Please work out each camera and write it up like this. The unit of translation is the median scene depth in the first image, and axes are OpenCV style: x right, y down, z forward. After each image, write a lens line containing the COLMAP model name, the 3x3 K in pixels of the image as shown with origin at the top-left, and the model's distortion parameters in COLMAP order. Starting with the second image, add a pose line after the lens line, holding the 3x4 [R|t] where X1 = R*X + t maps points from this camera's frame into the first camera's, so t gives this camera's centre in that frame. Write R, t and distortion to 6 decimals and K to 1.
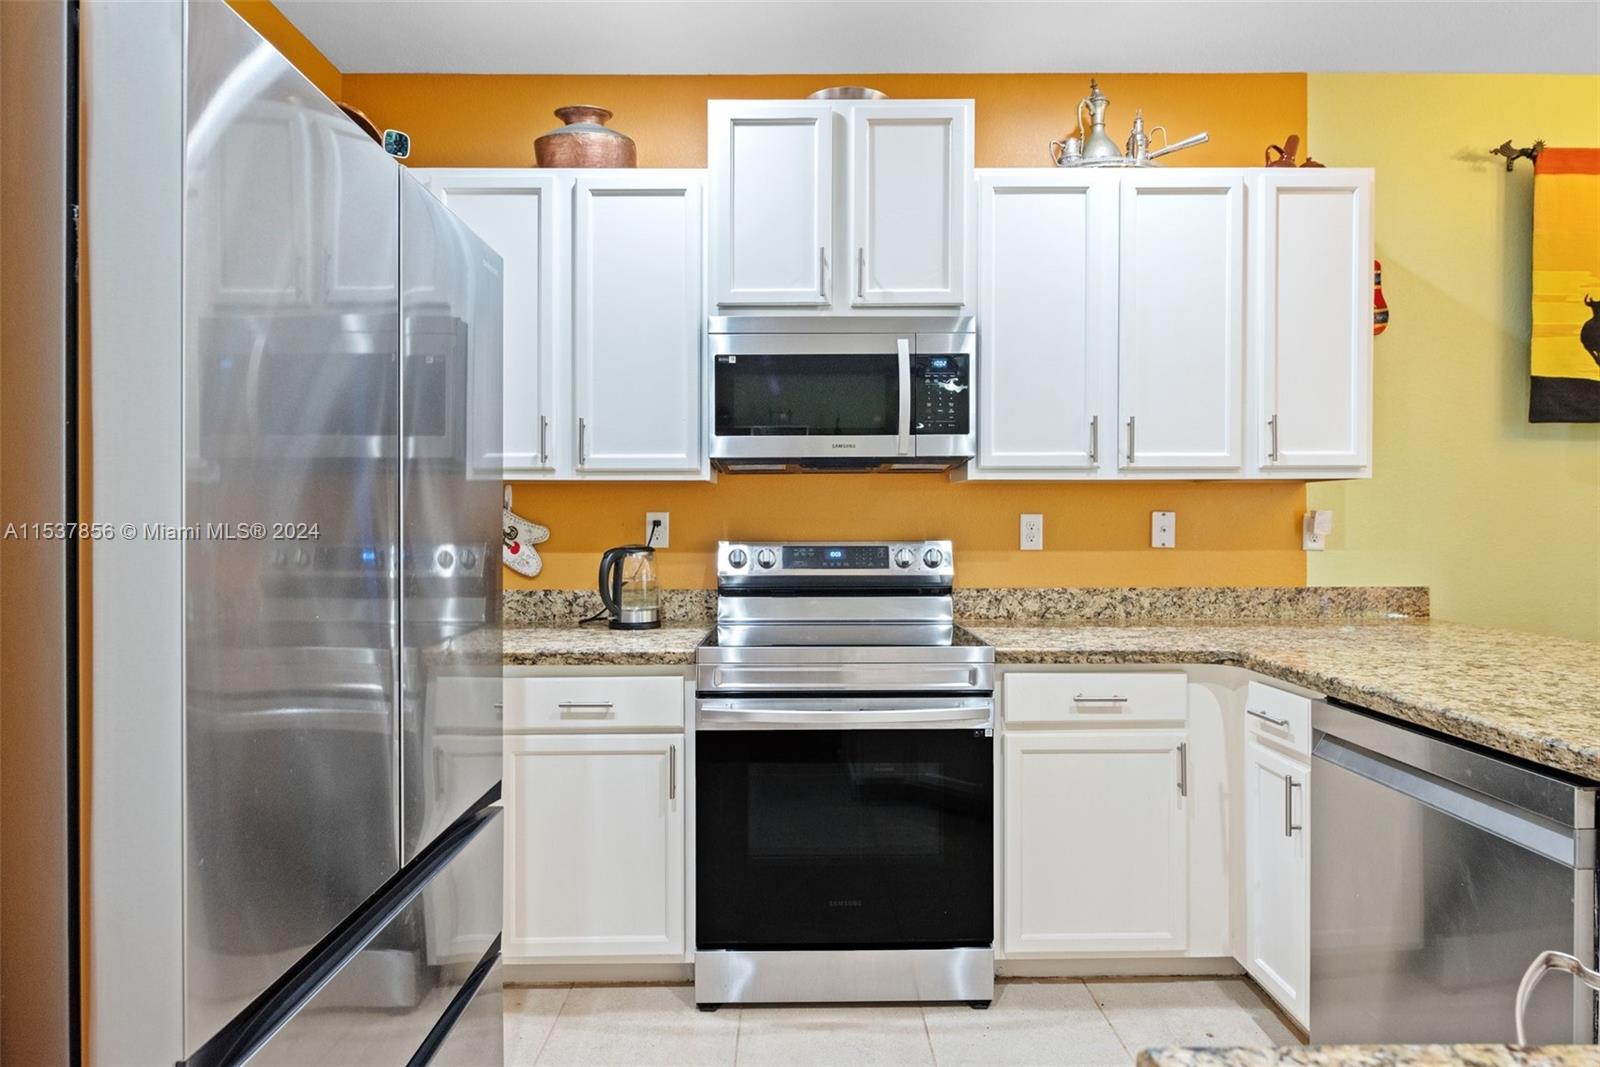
lens RADIAL K [[849.8, 0, 783.4], [0, 849.8, 533.7], [0, 0, 1]] dist [-0.002827, -0.006585]
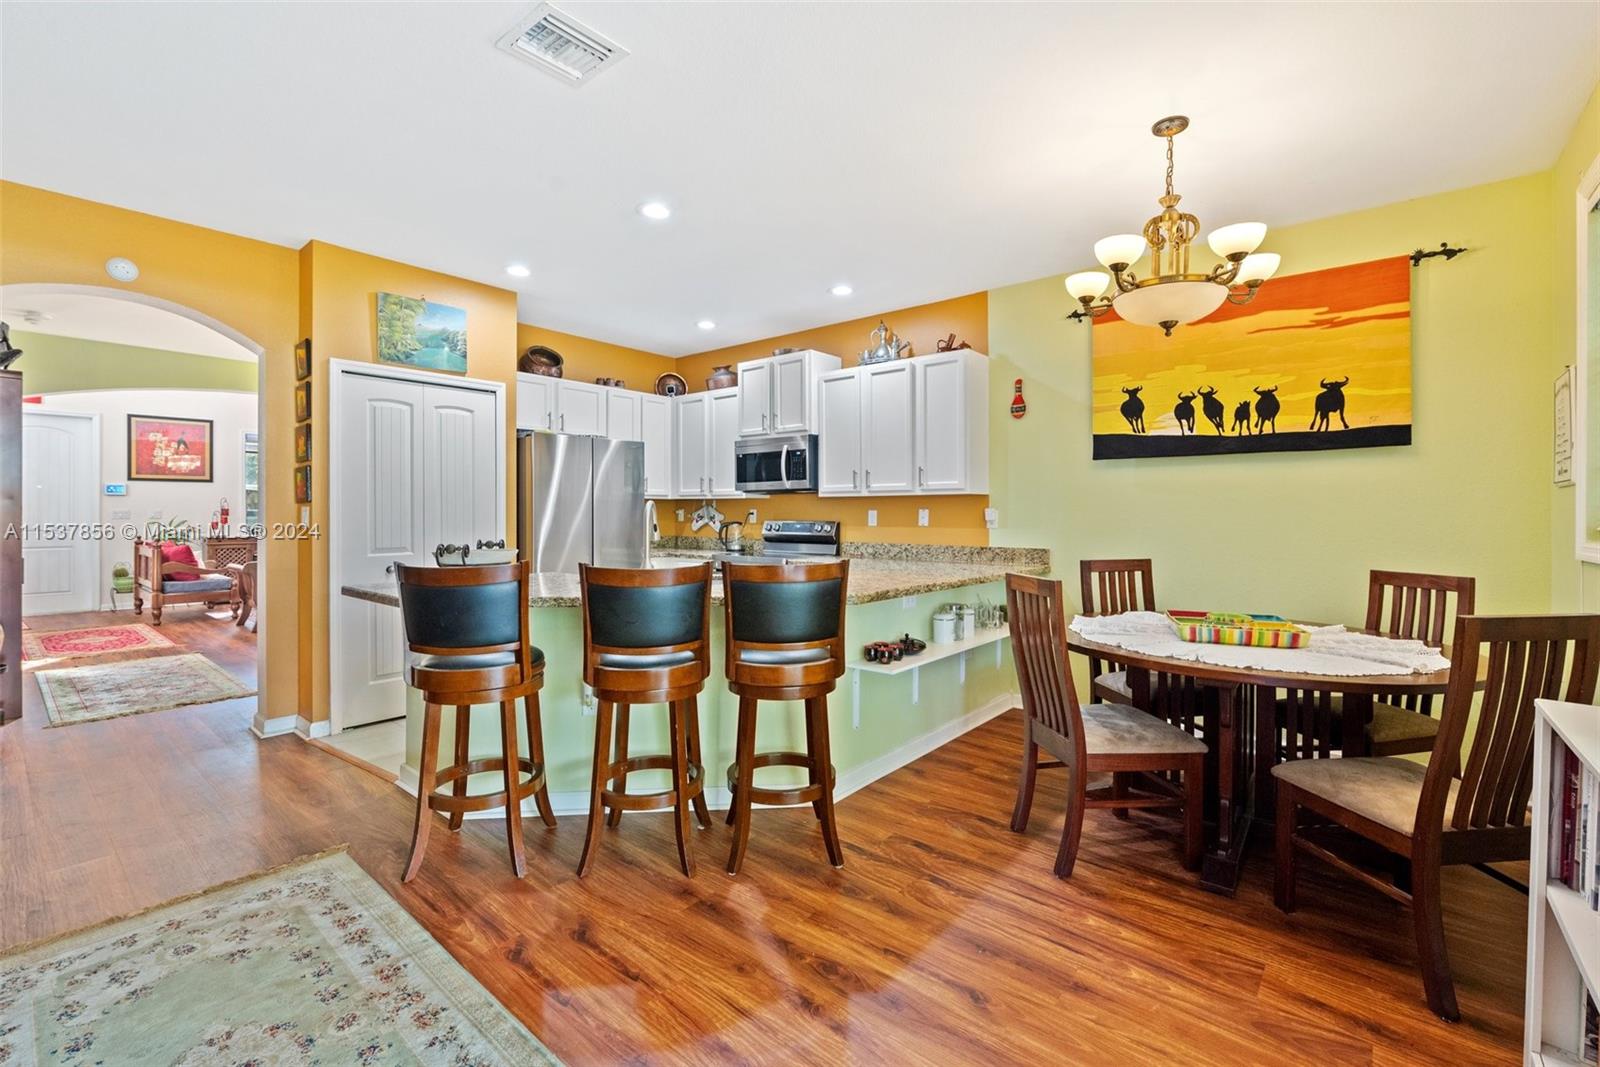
lens RADIAL K [[711.1, 0, 816.5], [0, 711.1, 516.3], [0, 0, 1]] dist [-0.006097, -0.000931]
pose [[0.760722, 0.007412, -0.649036, 1.497299], [-0.015617, 0.999854, -0.006886, 0.008820], [0.648890, 0.015374, 0.760727, -0.571492]]
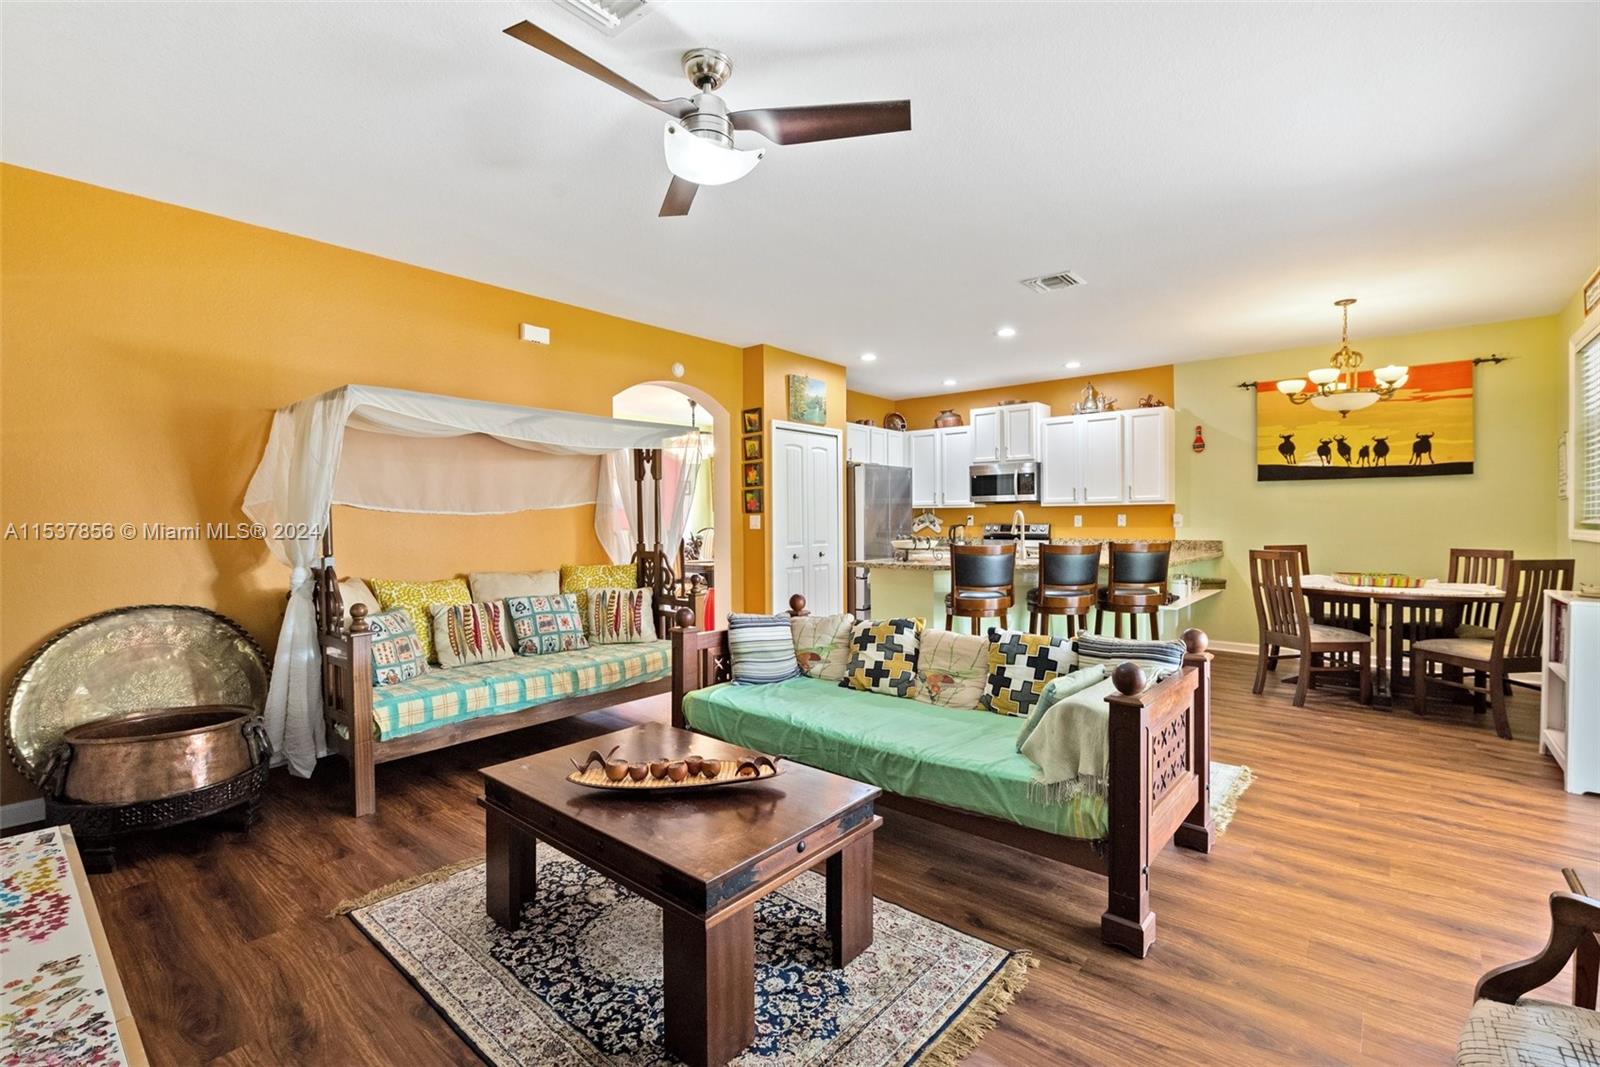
lens RADIAL K [[737.4, 0, 797.9], [0, 737.4, 526.1], [0, 0, 1]] dist [-0.010047, -0.001426]
pose [[0.752660, 0.005175, -0.658389, 1.402653], [-0.009648, 0.999948, -0.003170, 0.038142], [0.658339, 0.008738, 0.752671, -1.880842]]
